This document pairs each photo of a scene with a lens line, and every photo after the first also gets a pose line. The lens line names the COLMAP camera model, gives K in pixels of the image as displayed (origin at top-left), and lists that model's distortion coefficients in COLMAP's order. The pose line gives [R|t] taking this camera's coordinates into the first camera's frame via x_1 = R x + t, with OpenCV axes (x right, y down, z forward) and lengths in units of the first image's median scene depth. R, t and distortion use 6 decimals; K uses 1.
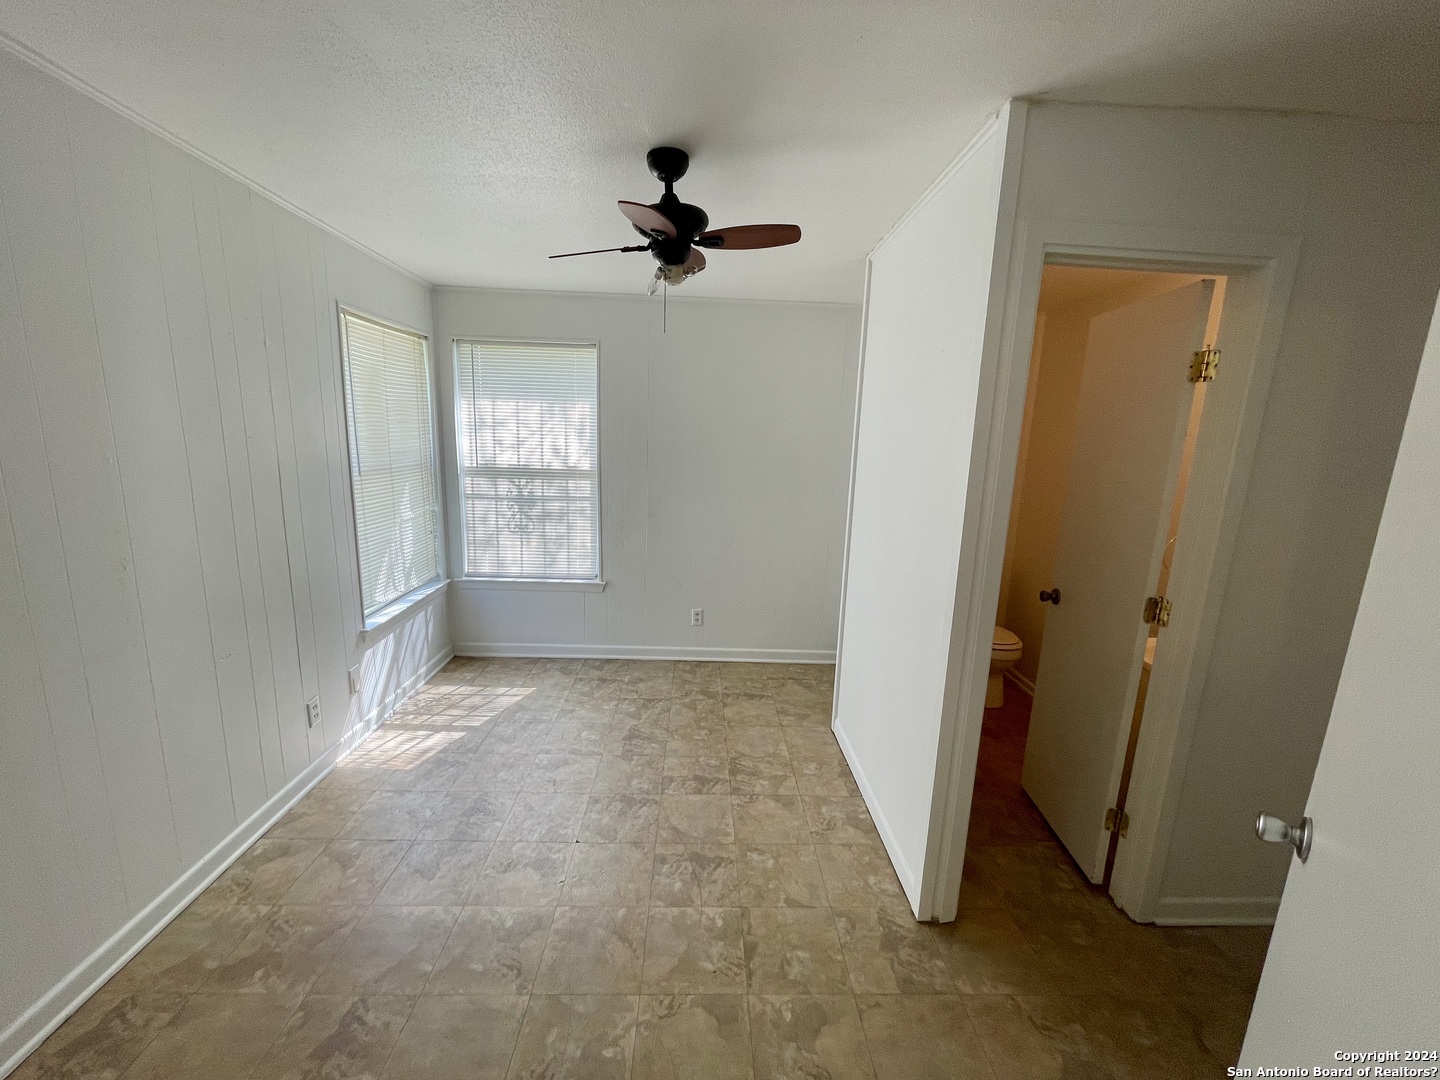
lens RADIAL K [[582.0, 0, 720.1], [0, 582.0, 543.0], [0, 0, 1]] dist [-0.003068, 0.001186]
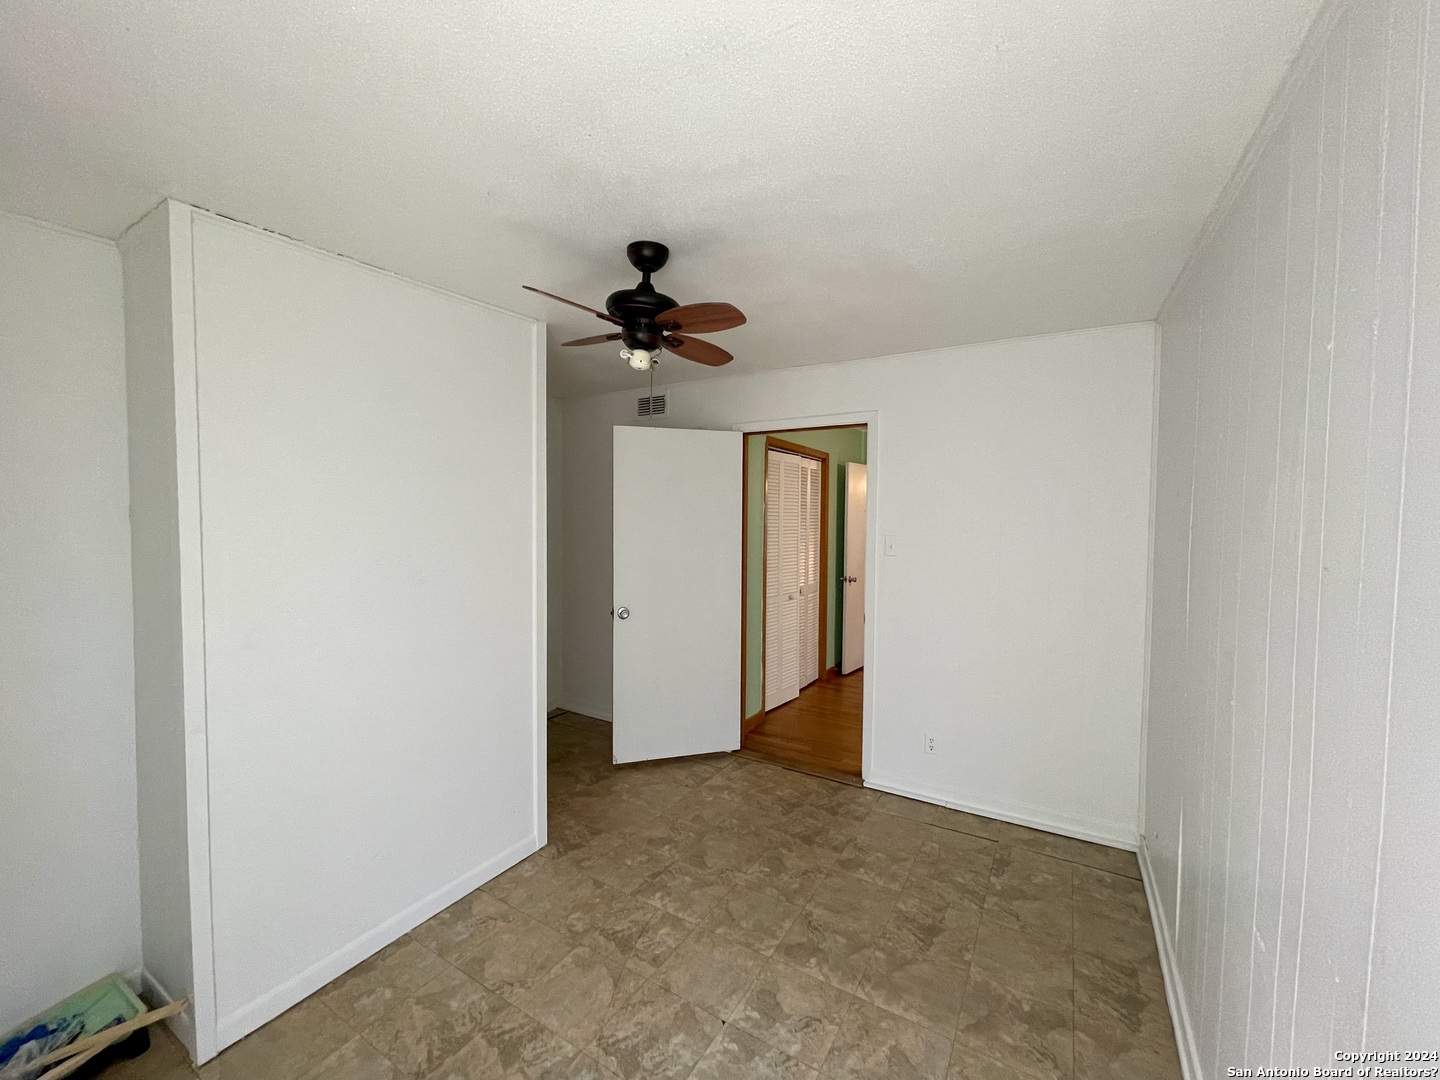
lens RADIAL K [[582.0, 0, 720.9], [0, 582.0, 537.5], [0, 0, 1]] dist [-0.003068, 0.001186]
pose [[-0.837742, -0.061748, 0.542564, -0.728832], [0.072856, 0.972064, 0.223121, -0.359051], [-0.541184, 0.226447, -0.809840, 1.721223]]
